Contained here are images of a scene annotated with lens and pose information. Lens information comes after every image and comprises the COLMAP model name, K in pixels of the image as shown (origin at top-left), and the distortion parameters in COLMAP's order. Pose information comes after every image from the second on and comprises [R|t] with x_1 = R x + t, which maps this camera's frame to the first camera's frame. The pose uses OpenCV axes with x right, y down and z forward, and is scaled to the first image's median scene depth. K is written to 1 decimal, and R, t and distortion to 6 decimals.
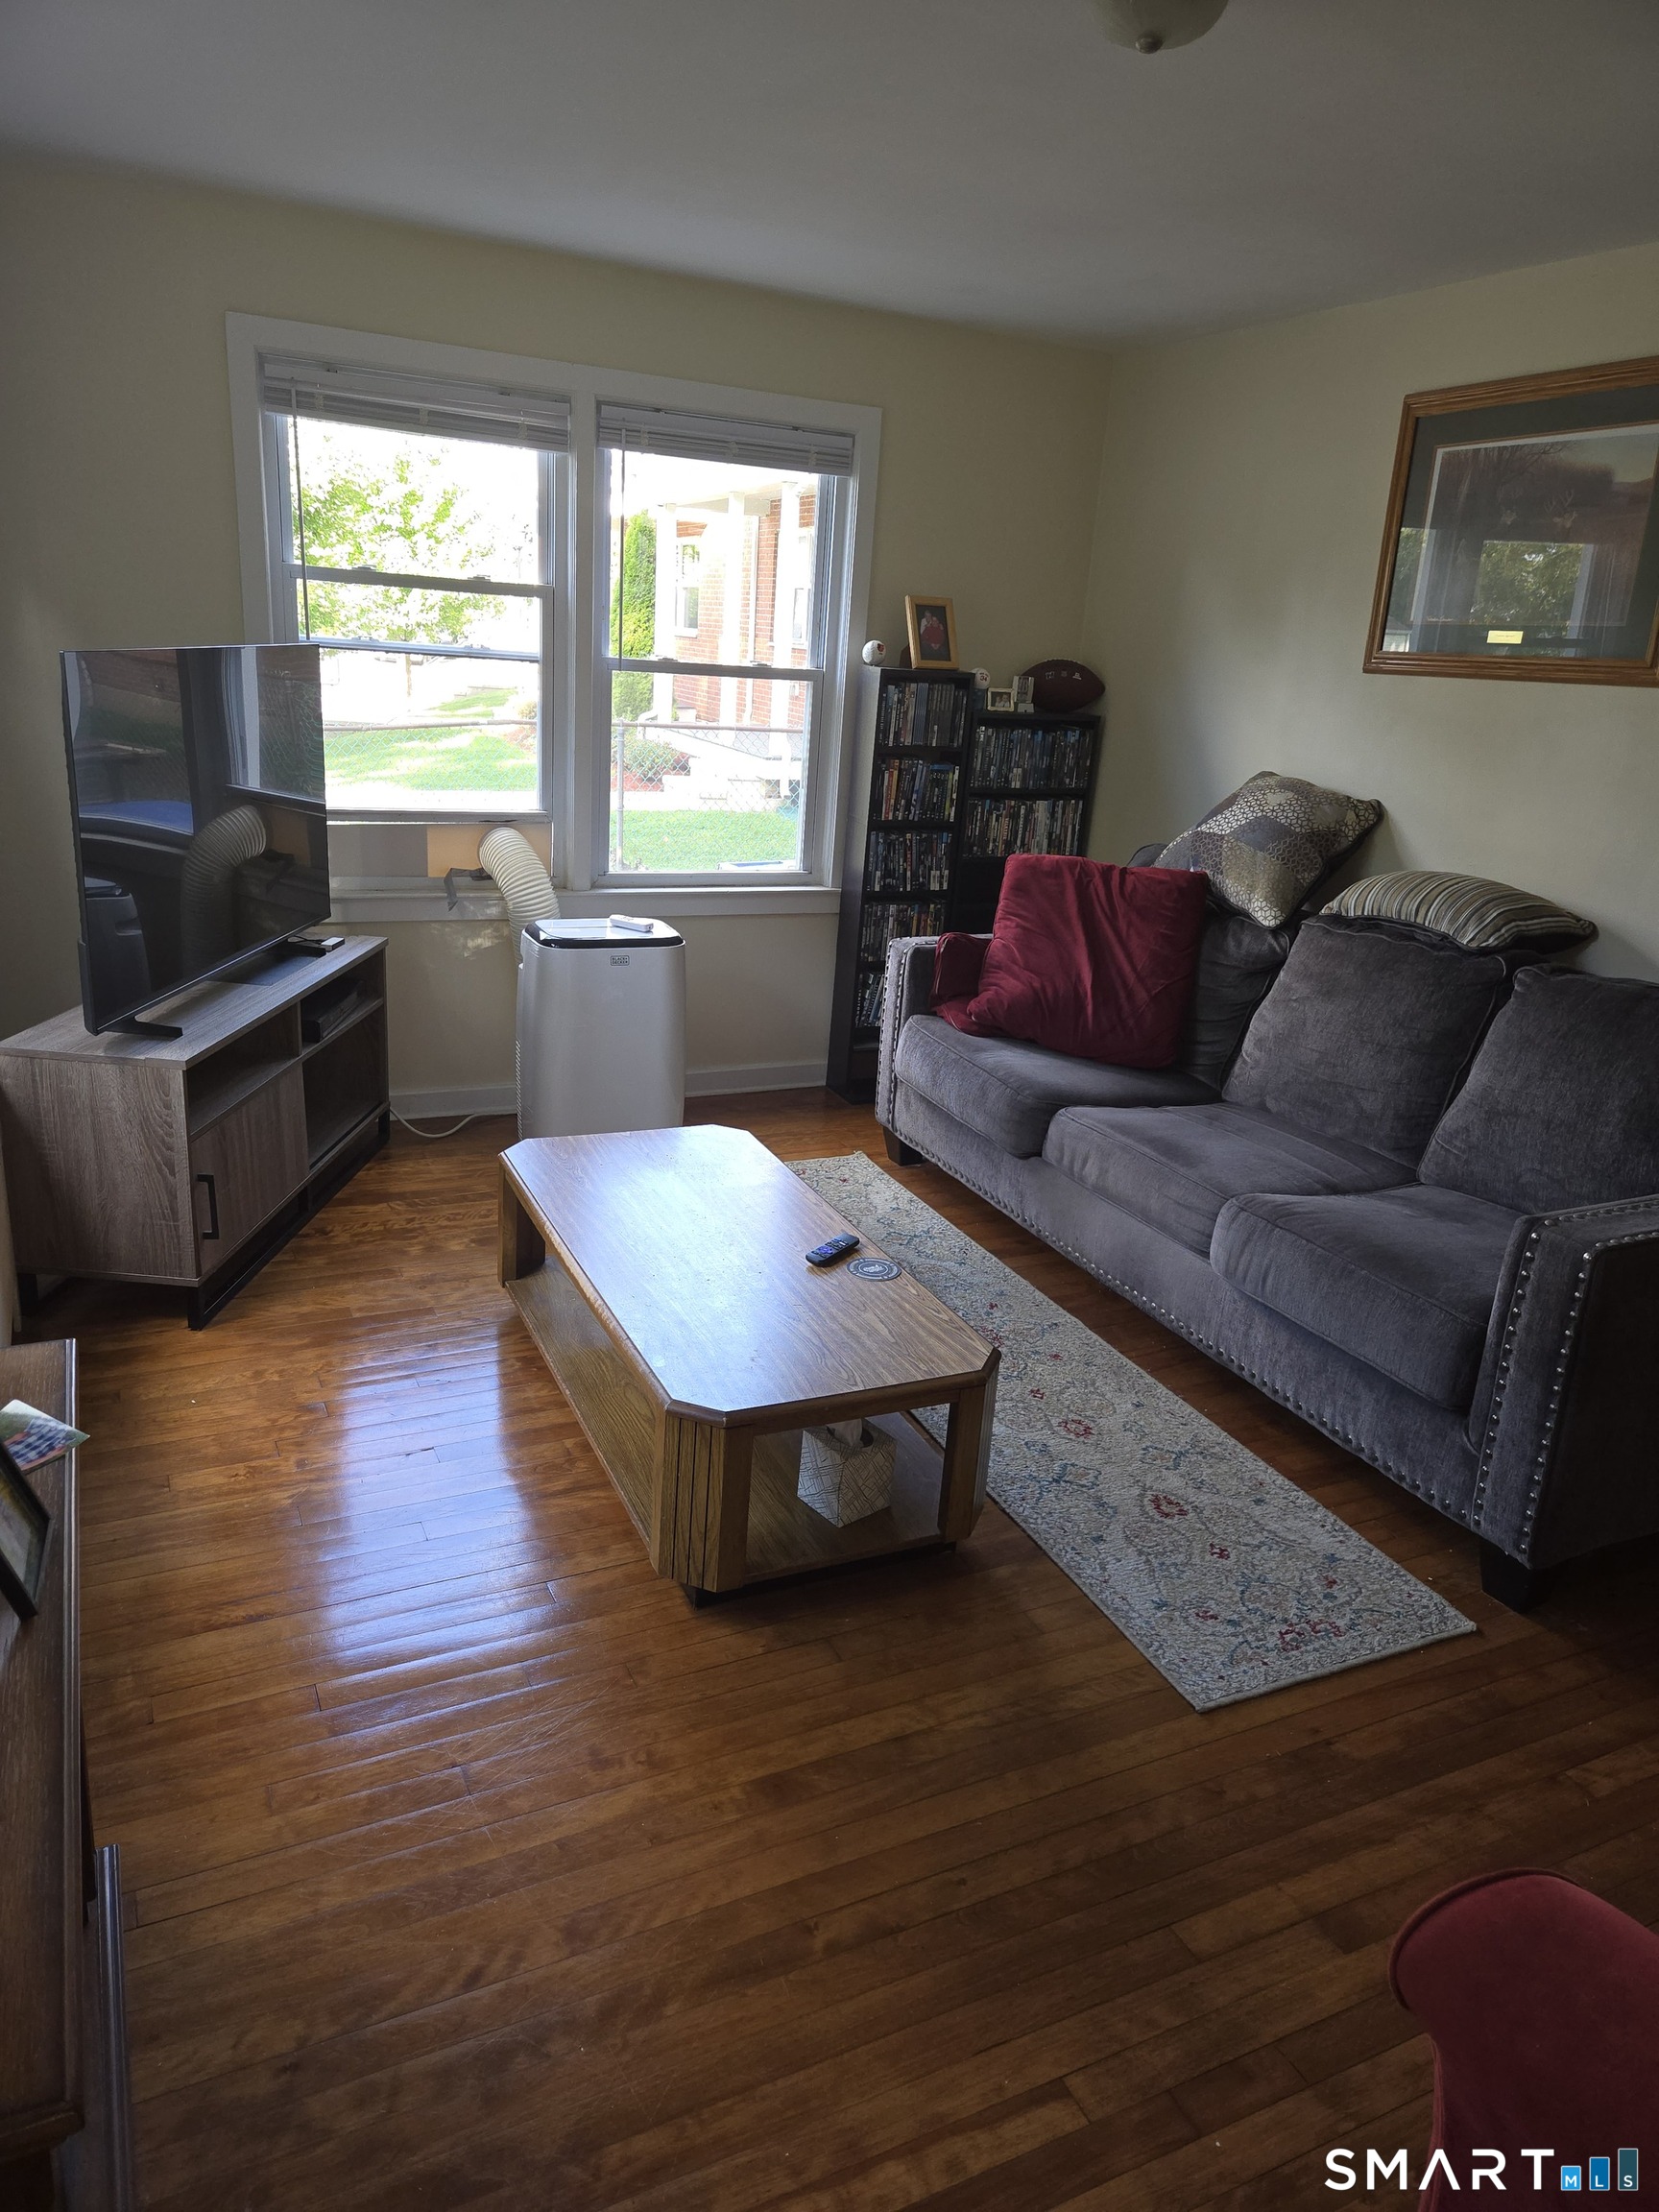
lens RADIAL K [[1475.7, 0, 823.3], [0, 1475.7, 1097.4], [0, 0, 1]] dist [0.065396, -0.036977]
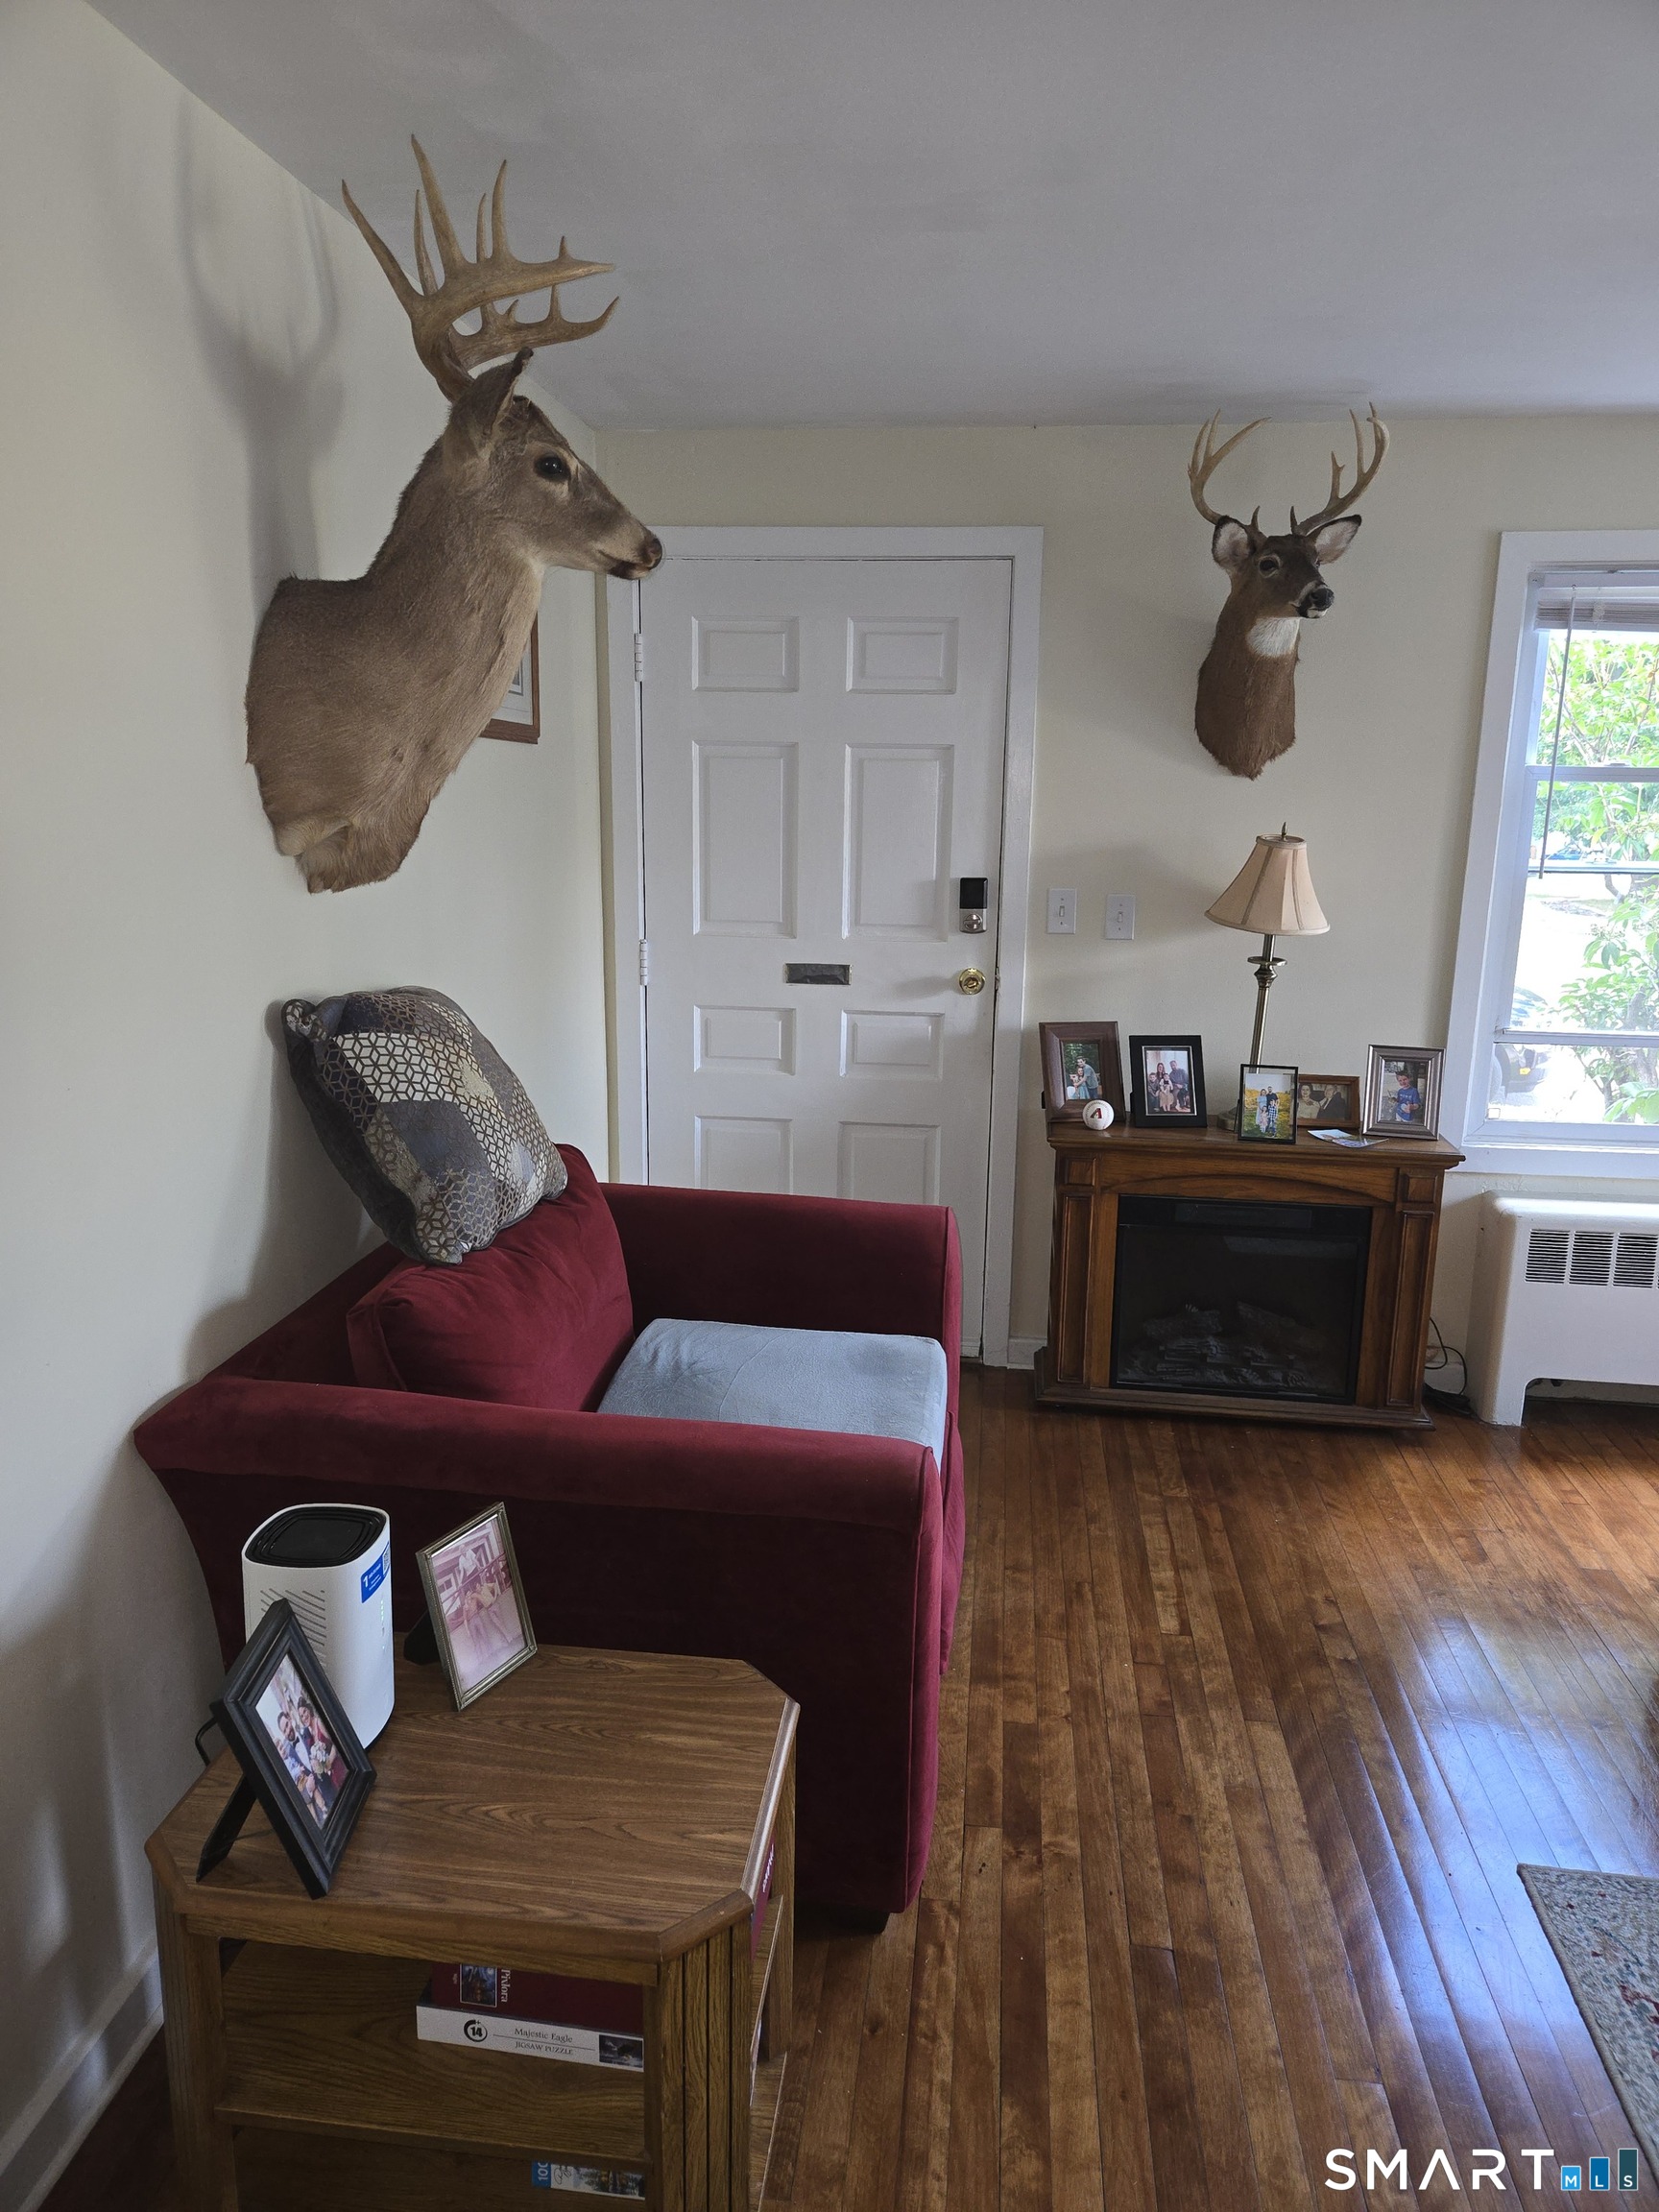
lens RADIAL K [[1475.7, 0, 823.3], [0, 1475.7, 1097.4], [0, 0, 1]] dist [0.065396, -0.036977]
pose [[-0.539767, 0.107804, -0.834883, 1.569273], [-0.304305, 0.899713, 0.312914, -0.272154], [0.784889, 0.422959, -0.452830, 1.071987]]
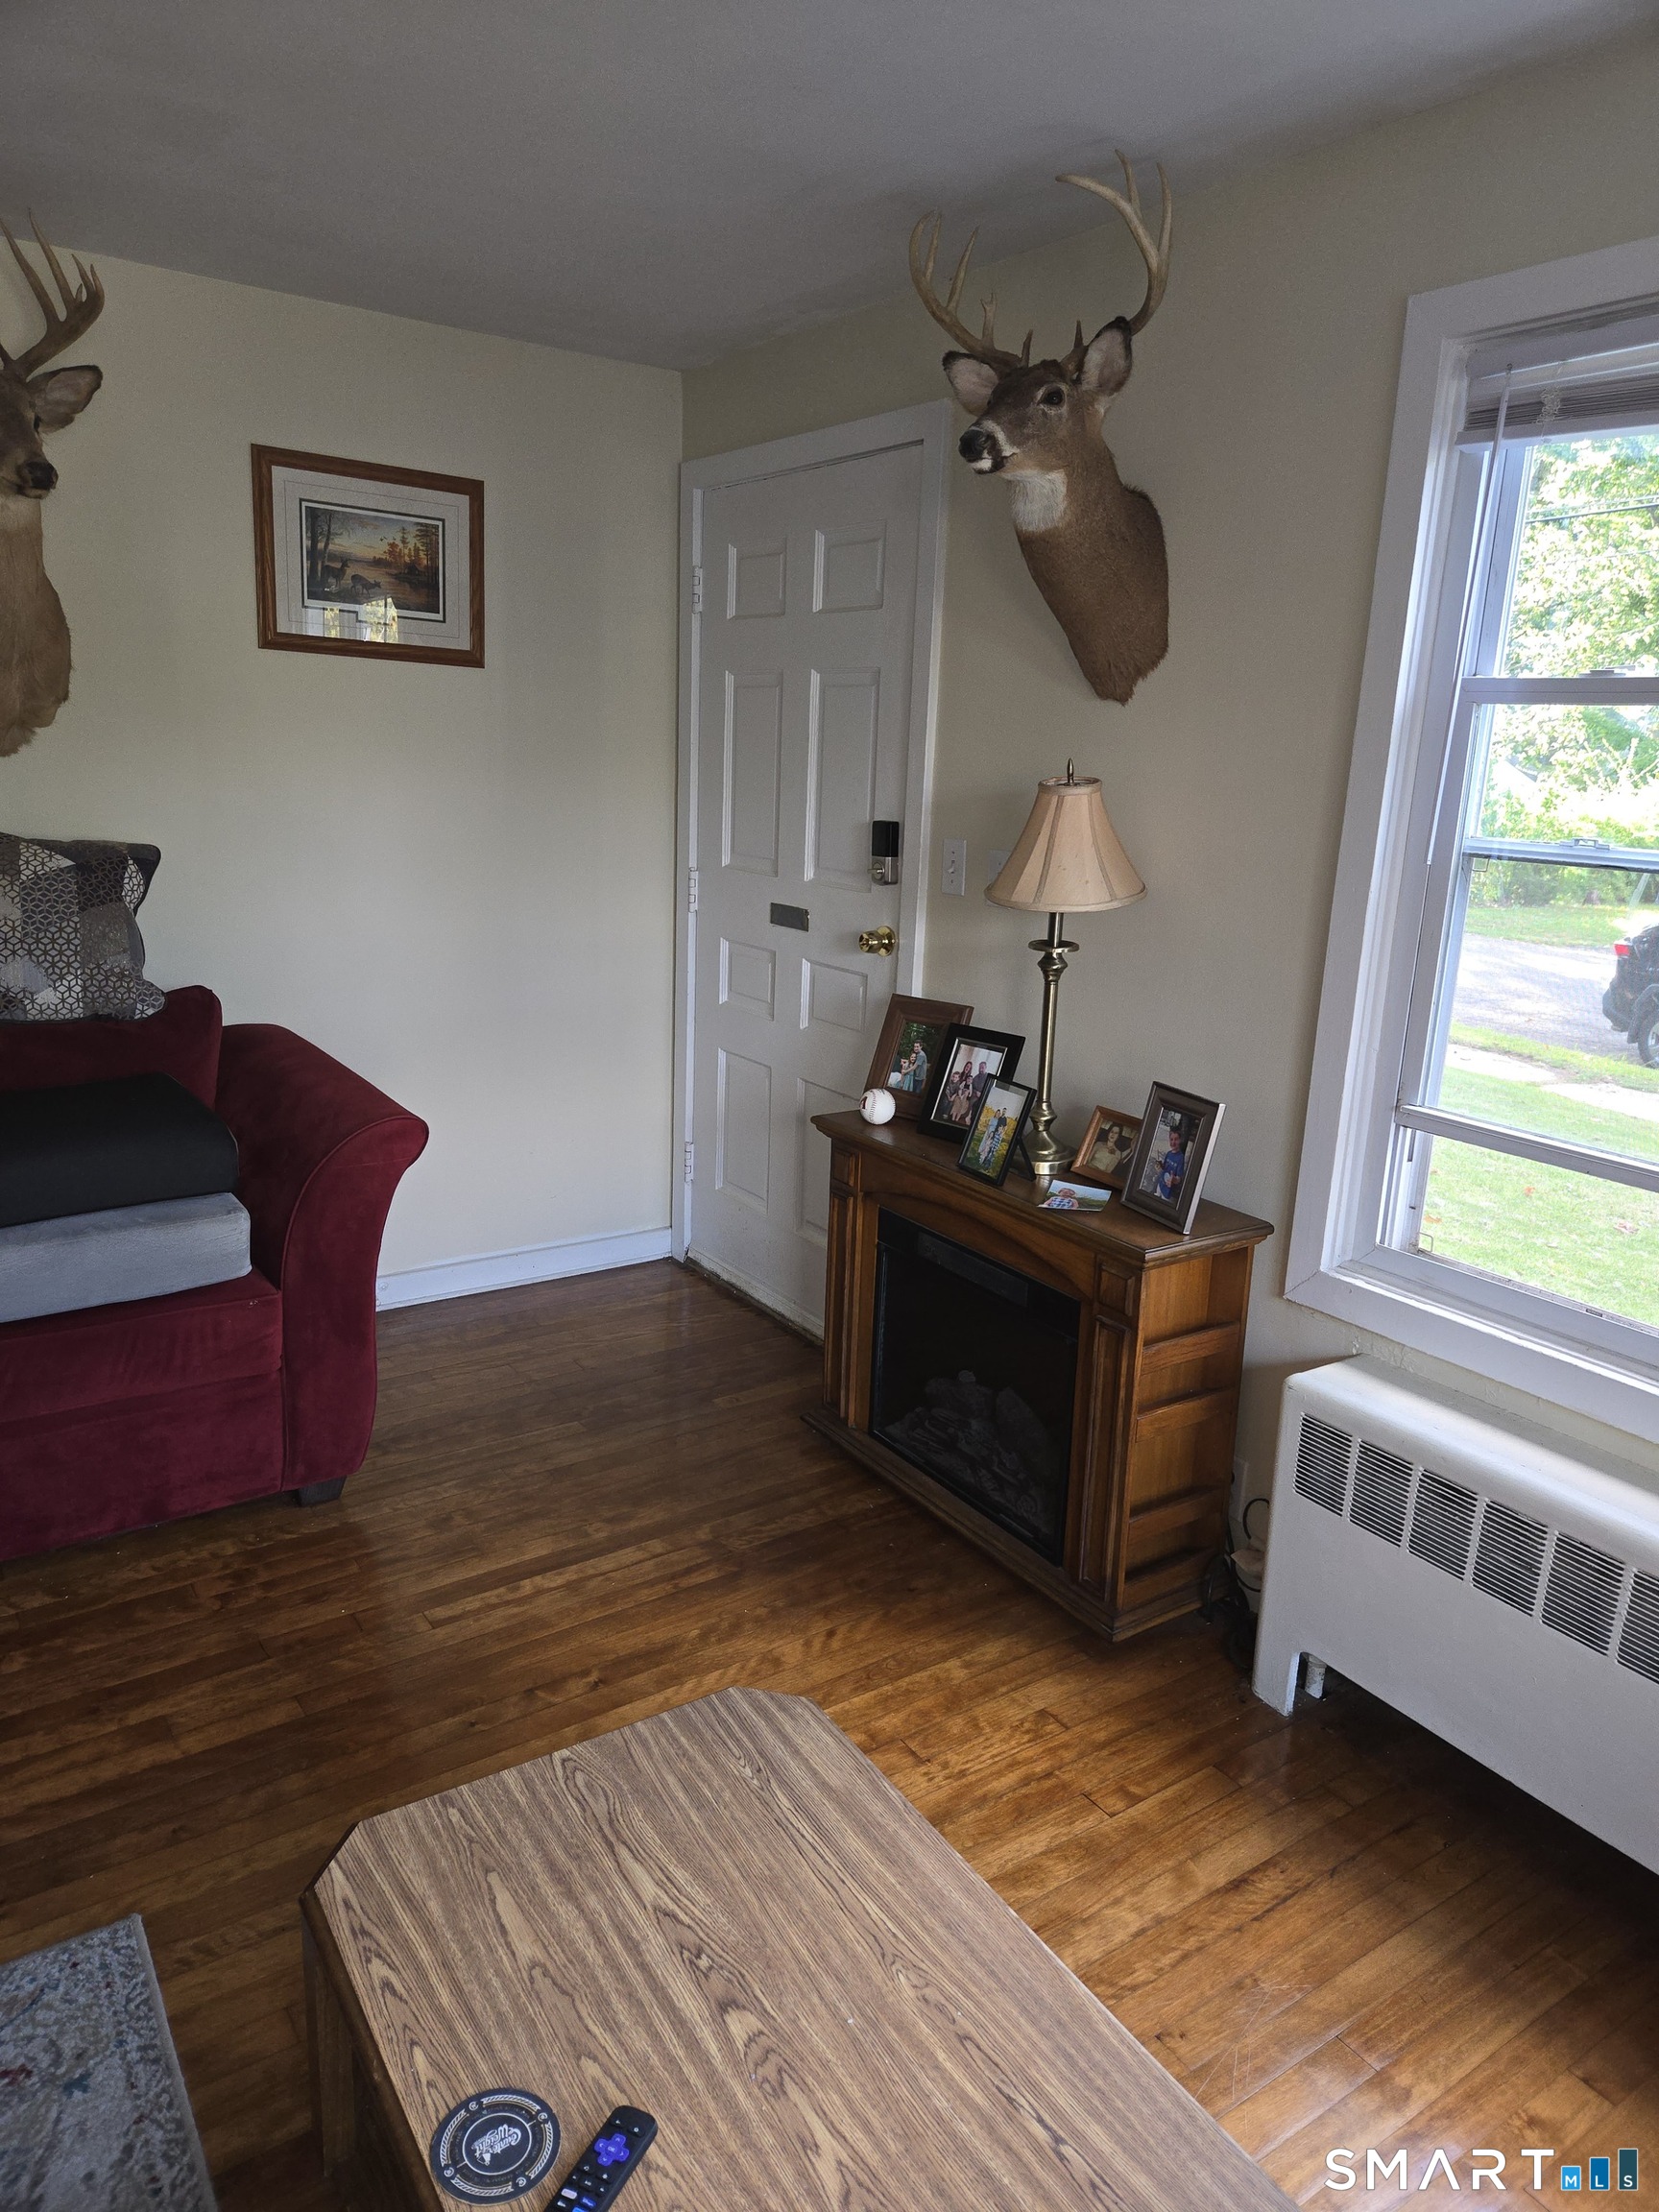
lens RADIAL K [[1475.7, 0, 823.3], [0, 1475.7, 1097.4], [0, 0, 1]] dist [0.065396, -0.036977]
pose [[-0.983843, -0.068815, -0.165281, 0.051529], [-0.144580, 0.849867, 0.506777, -0.579626], [0.105593, 0.522485, -0.846085, 1.859512]]
